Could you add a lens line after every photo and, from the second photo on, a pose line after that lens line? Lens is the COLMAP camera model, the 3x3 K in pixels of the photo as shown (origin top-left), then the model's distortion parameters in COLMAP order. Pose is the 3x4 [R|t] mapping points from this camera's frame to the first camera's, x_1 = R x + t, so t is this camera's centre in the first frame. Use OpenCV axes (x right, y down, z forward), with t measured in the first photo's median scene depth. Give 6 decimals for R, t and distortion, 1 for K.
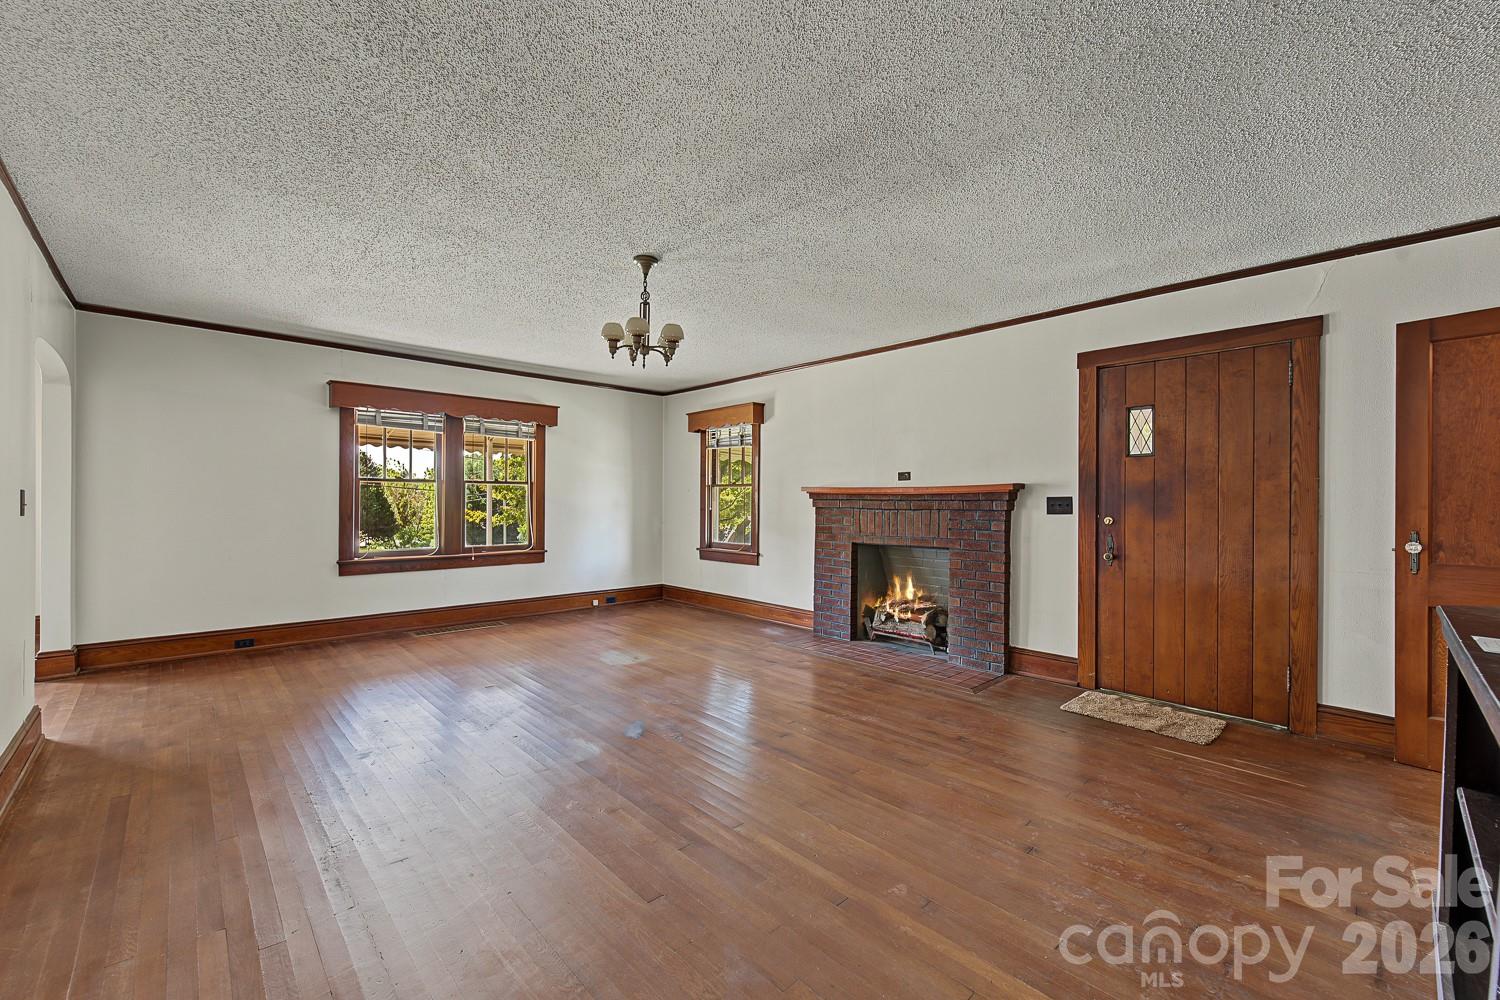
lens RADIAL K [[616.0, 0, 744.1], [0, 616.0, 495.7], [0, 0, 1]] dist [0.001678, 0.000072]
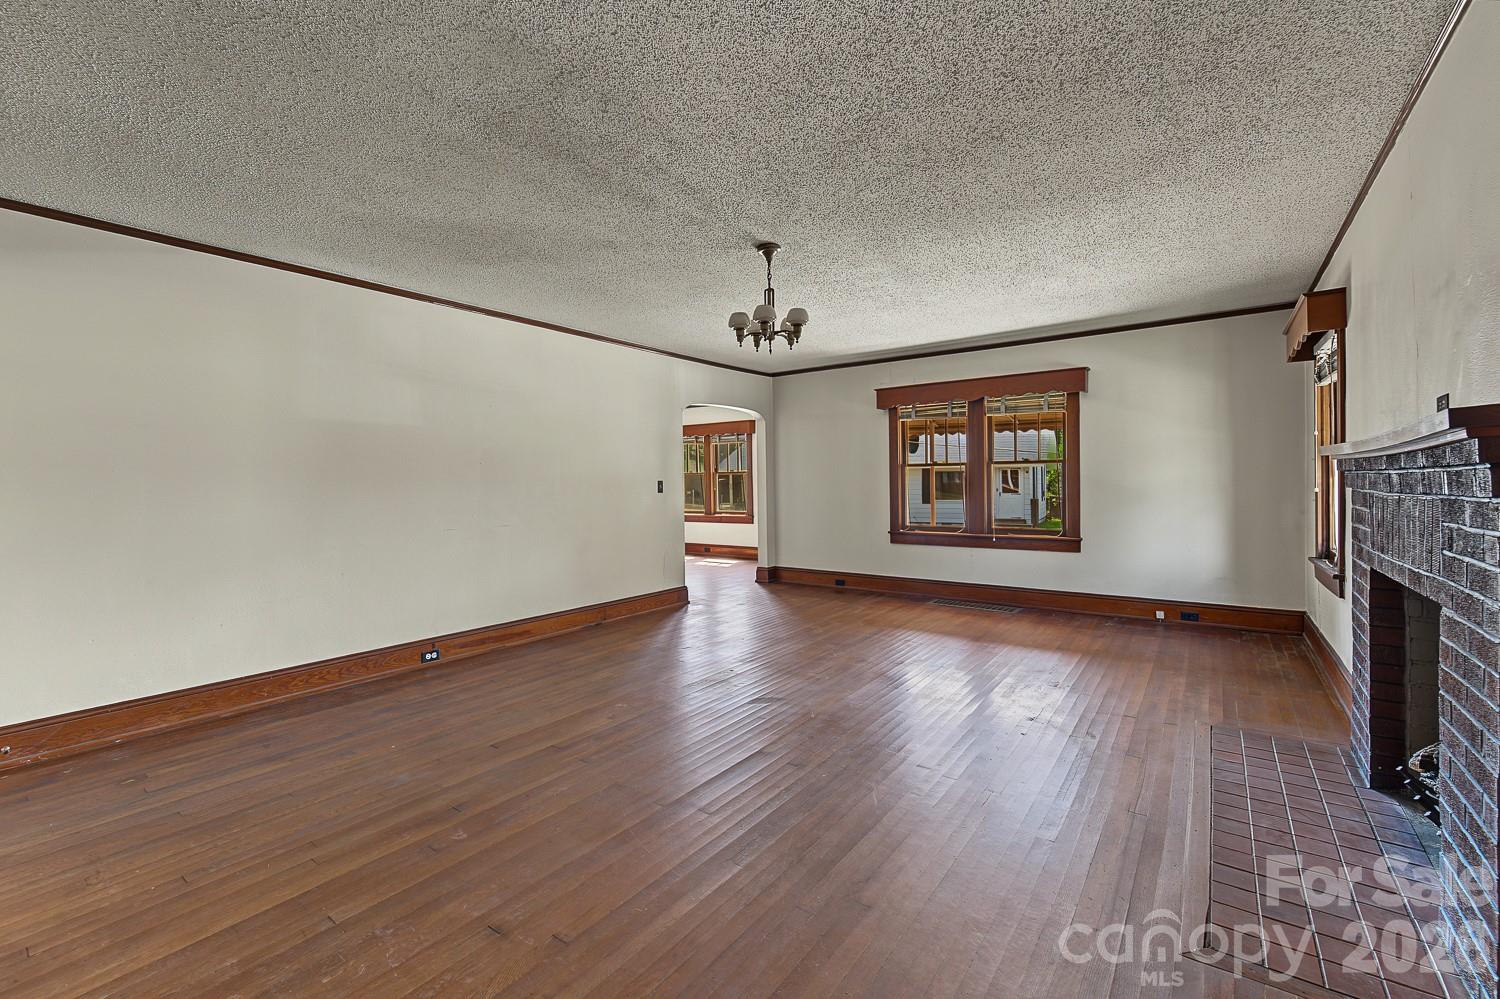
lens RADIAL K [[616.0, 0, 742.2], [0, 616.0, 488.1], [0, 0, 1]] dist [0.001678, 0.000072]
pose [[0.194292, 0.001662, -0.980942, 0.466960], [0.019819, 0.999788, 0.005620, 0.005340], [0.980743, -0.020534, 0.194218, 0.420230]]
